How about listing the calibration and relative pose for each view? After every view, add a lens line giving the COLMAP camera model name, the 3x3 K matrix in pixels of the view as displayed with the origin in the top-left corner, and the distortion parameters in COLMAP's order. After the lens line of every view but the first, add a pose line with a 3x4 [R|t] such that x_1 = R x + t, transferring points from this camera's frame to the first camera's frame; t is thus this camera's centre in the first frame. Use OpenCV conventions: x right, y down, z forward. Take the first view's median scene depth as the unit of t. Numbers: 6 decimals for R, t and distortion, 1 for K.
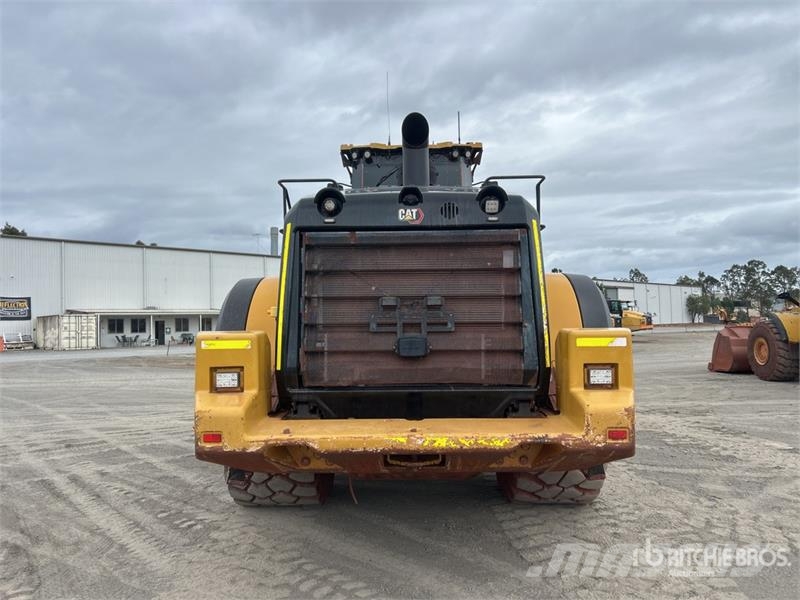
lens RADIAL K [[599.0, 0, 407.5], [0, 599.0, 298.1], [0, 0, 1]] dist [0.051345, -0.055617]
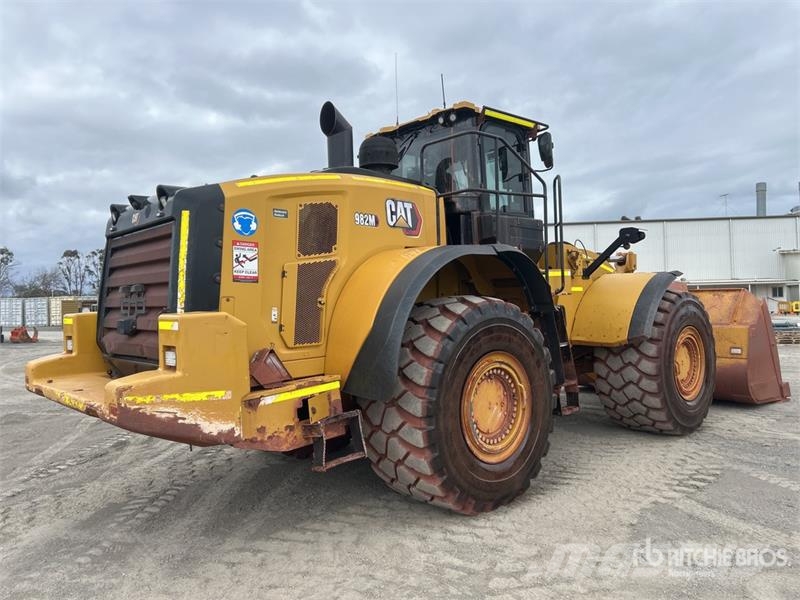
lens RADIAL K [[599.0, 0, 404.8], [0, 599.0, 296.3], [0, 0, 1]] dist [0.051345, -0.055617]
pose [[0.687132, -0.011750, -0.726438, 0.963851], [0.042629, 0.998799, 0.024167, 0.009469], [0.725281, -0.047573, 0.686807, 0.412087]]
